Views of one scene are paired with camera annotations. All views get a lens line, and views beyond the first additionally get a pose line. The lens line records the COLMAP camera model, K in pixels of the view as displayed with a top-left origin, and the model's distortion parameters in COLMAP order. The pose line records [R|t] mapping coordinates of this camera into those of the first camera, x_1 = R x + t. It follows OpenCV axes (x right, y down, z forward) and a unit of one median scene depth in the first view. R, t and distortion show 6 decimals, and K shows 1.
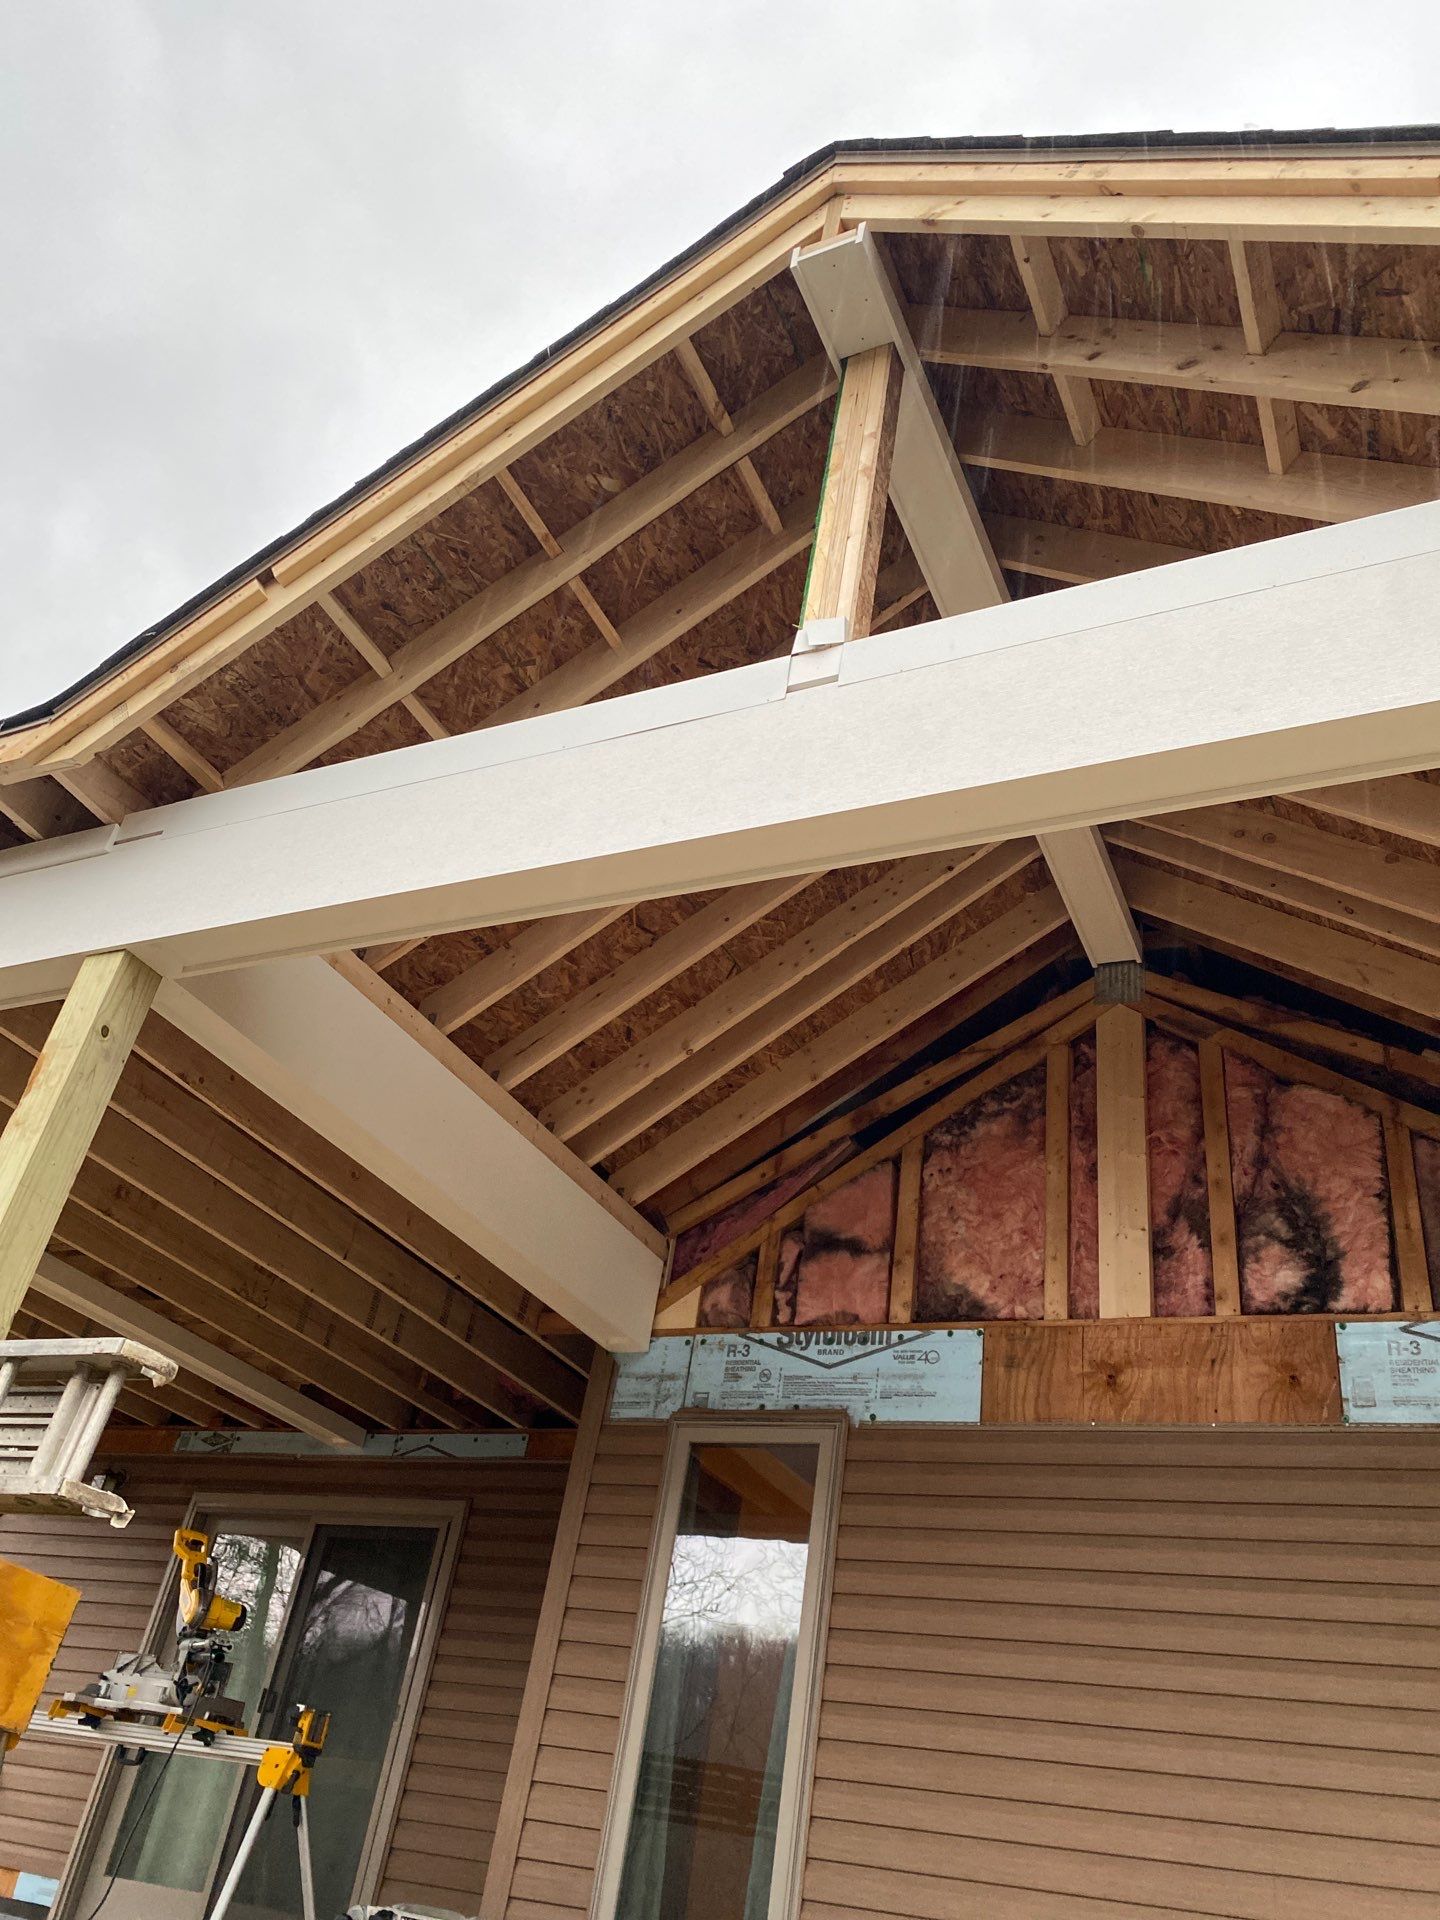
lens RADIAL K [[1466.6, 0, 732.0], [0, 1466.6, 952.8], [0, 0, 1]] dist [0.011720, -0.008275]
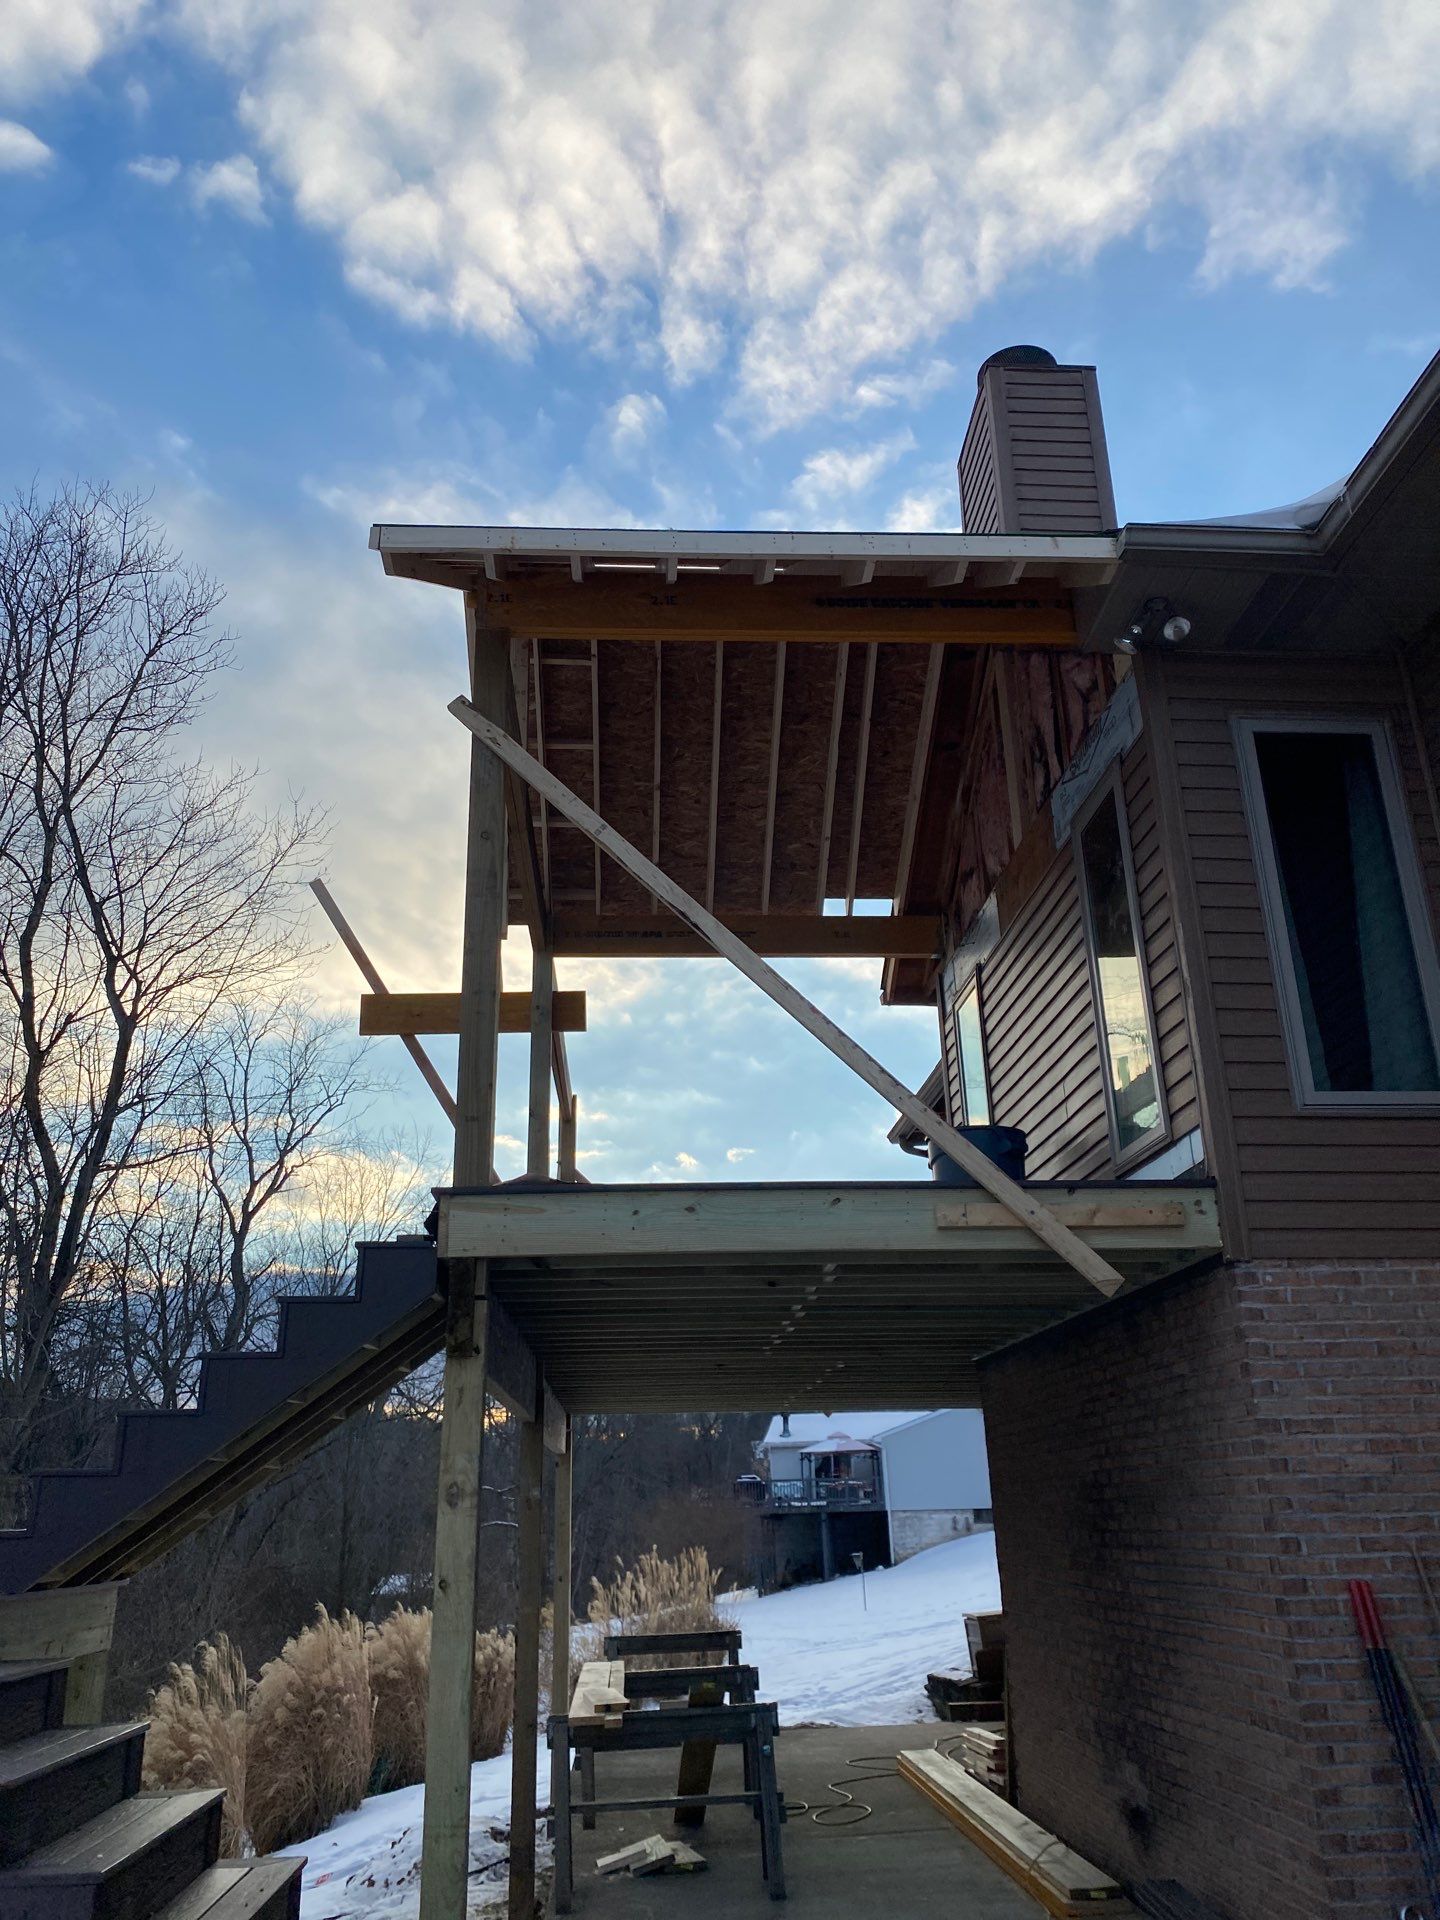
lens RADIAL K [[1466.6, 0, 732.0], [0, 1466.6, 952.8], [0, 0, 1]] dist [0.011720, -0.008275]
pose [[0.470121, -0.453402, -0.757240, 1.233724], [0.564797, 0.813838, -0.136644, 0.367449], [0.678226, -0.363448, 0.638682, -0.294962]]
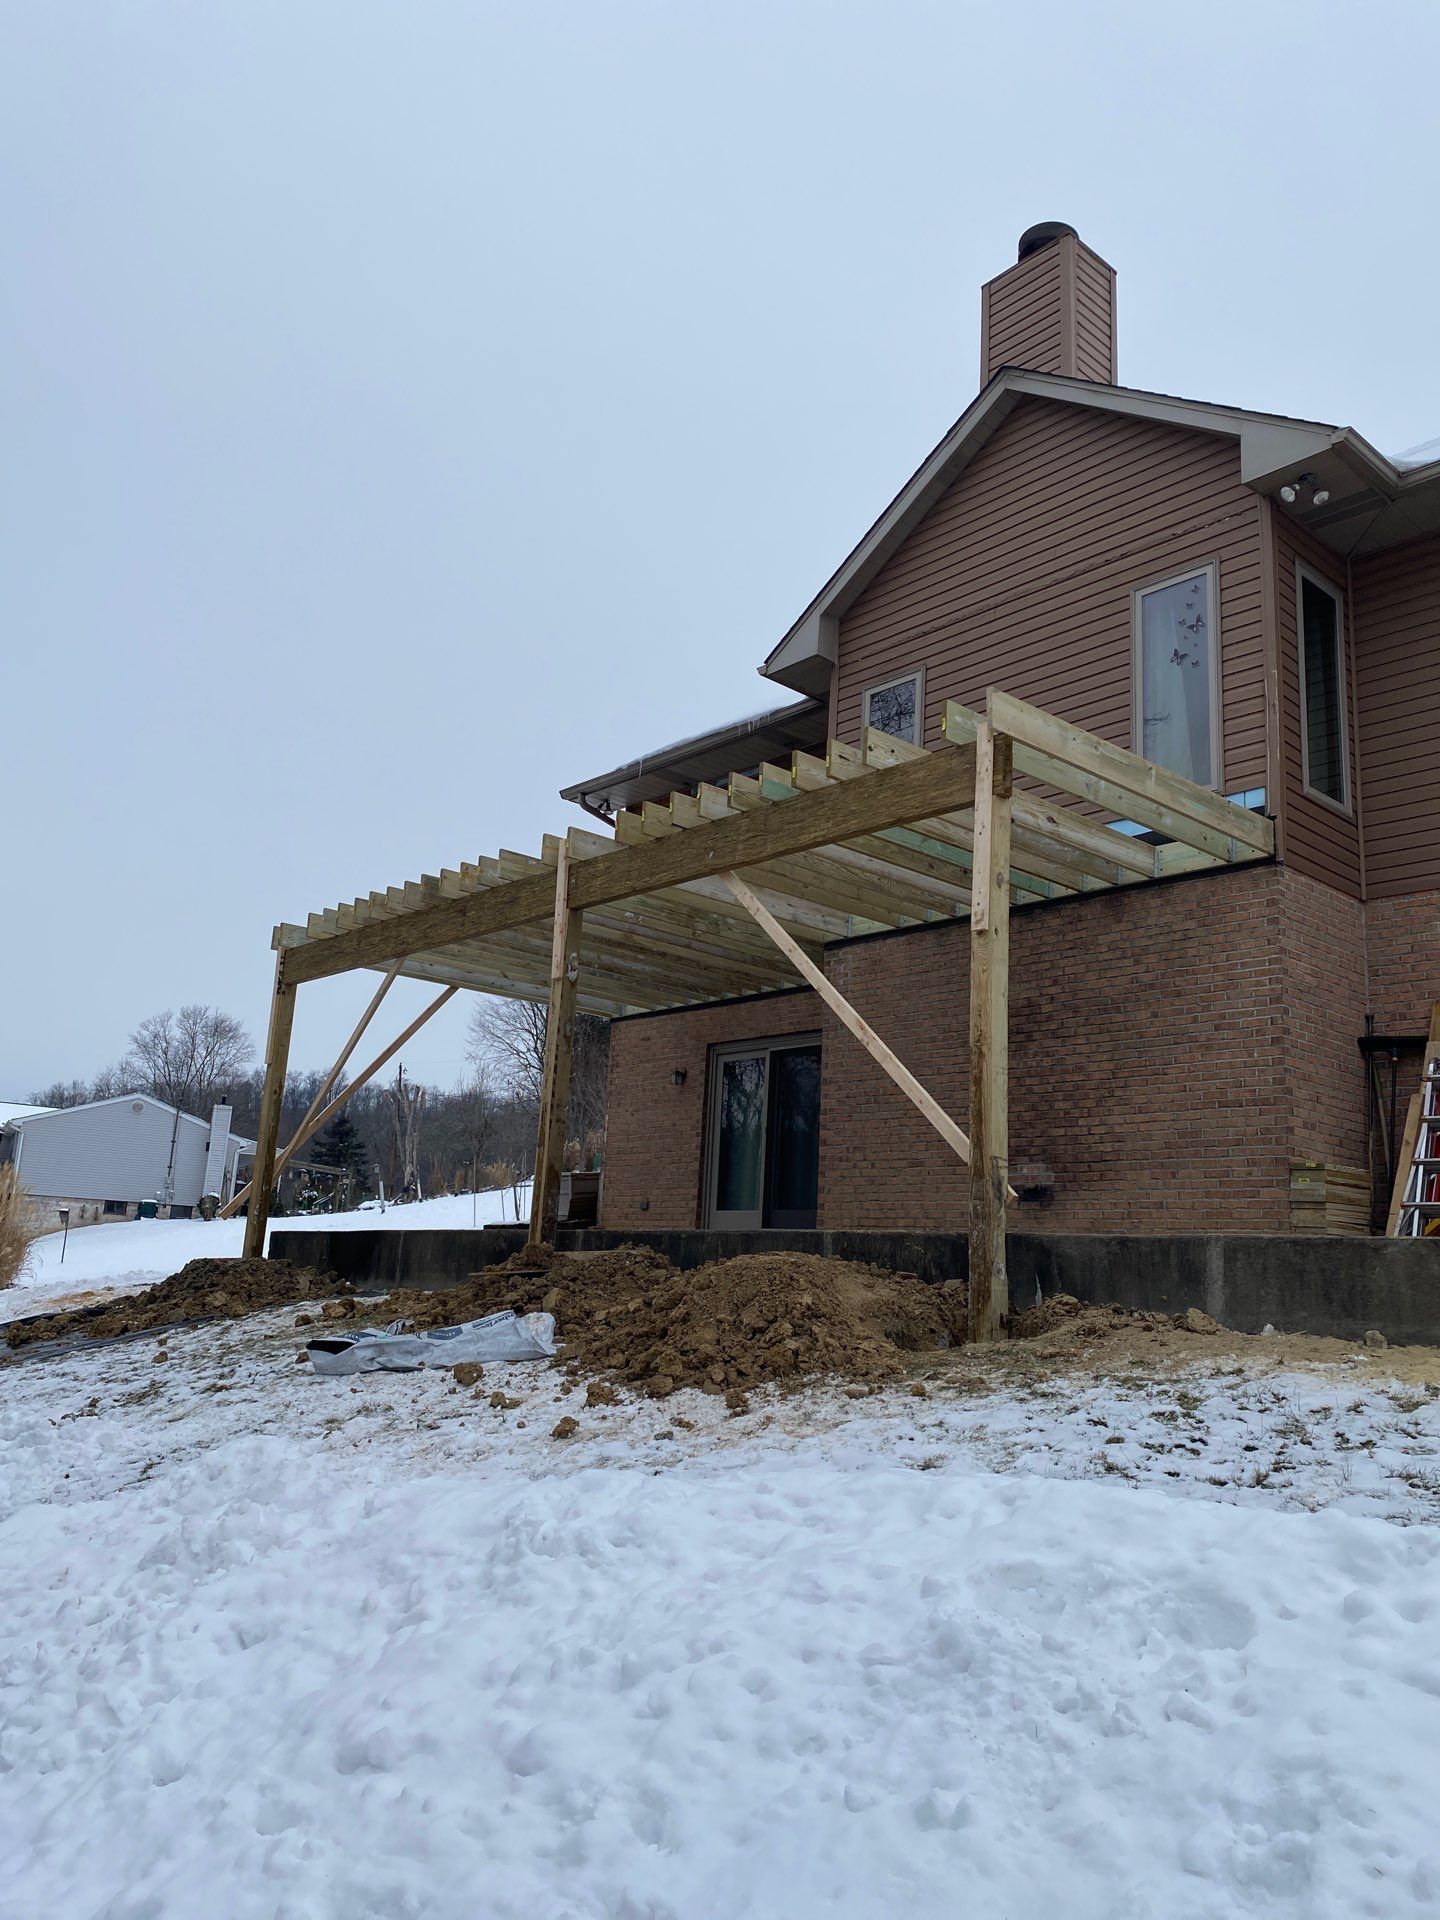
lens RADIAL K [[1431.0, 0, 730.0], [0, 1431.0, 955.5], [0, 0, 1]] dist [0.141006, -0.311226]
pose [[0.916058, -0.177084, -0.359833, 0.533178], [0.281355, 0.923156, 0.261959, 0.049741], [0.285793, -0.341210, 0.895488, -1.304932]]
